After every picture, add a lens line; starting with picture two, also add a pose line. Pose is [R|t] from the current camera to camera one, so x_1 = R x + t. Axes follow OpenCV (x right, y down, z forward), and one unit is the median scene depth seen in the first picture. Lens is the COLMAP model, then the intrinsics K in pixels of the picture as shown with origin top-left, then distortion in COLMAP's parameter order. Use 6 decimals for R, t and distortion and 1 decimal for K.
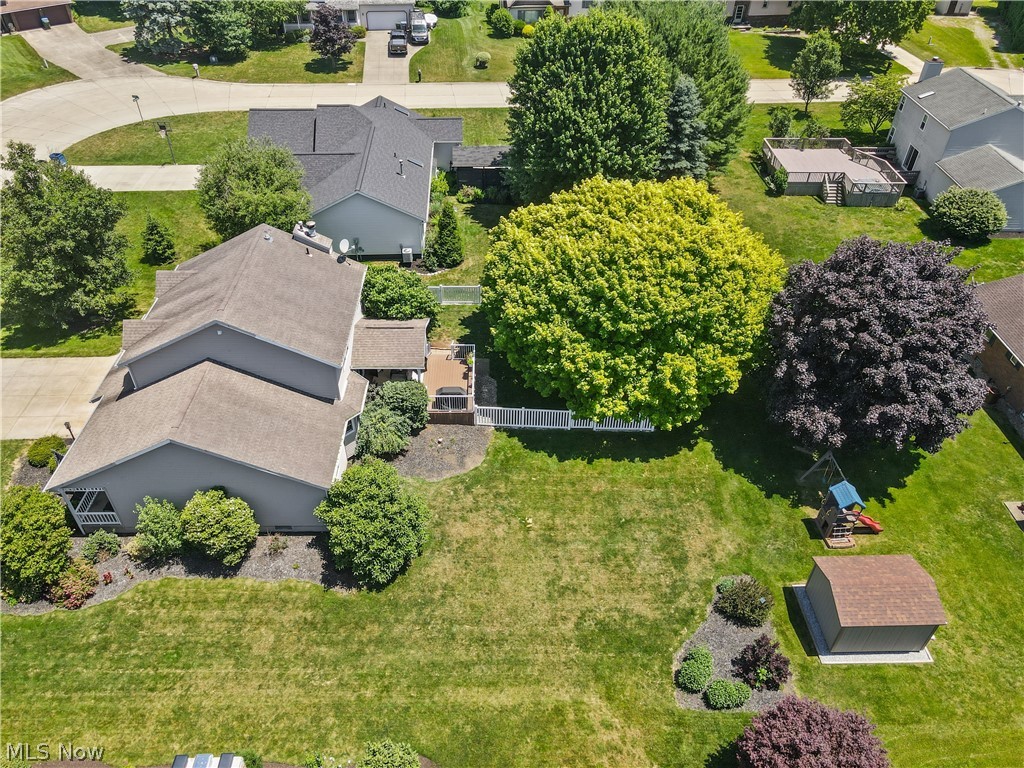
lens RADIAL K [[758.7, 0, 523.3], [0, 758.7, 386.3], [0, 0, 1]] dist [0.032728, -0.028924]
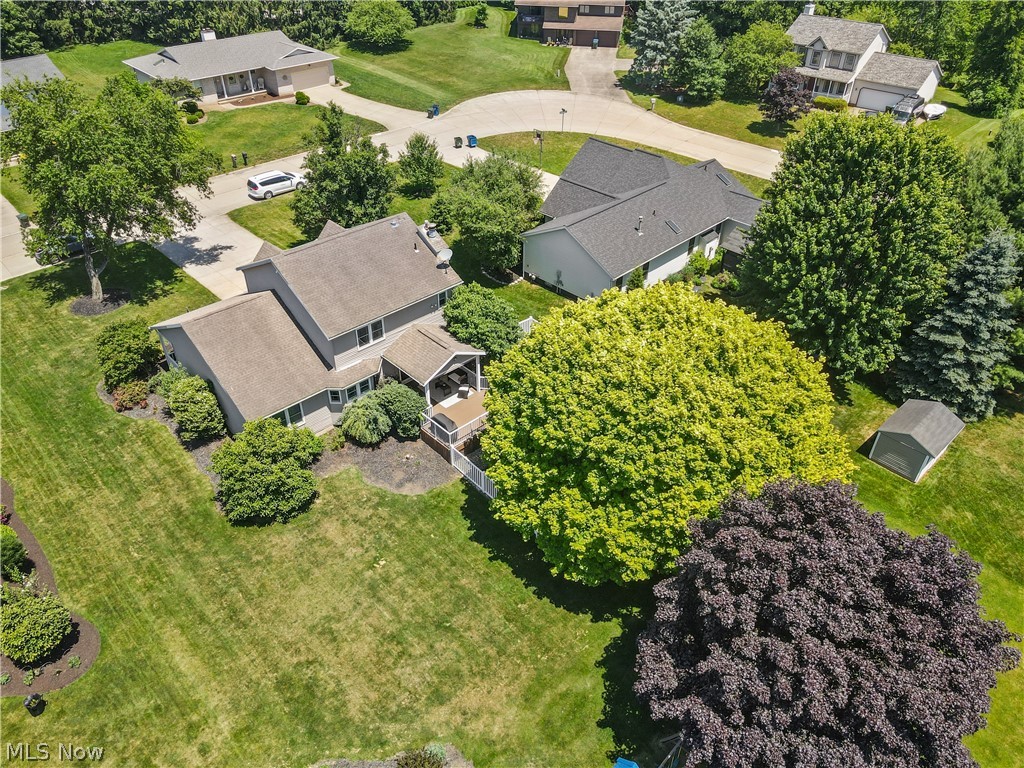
lens RADIAL K [[759.7, 0, 512.0], [0, 759.7, 384.0], [0, 0, 1]] dist [-0.003699, 0.045427]
pose [[0.666320, 0.435852, -0.605021, 0.573574], [-0.474053, 0.873912, 0.107477, -0.193826], [0.575579, 0.215198, 0.788922, 0.268187]]
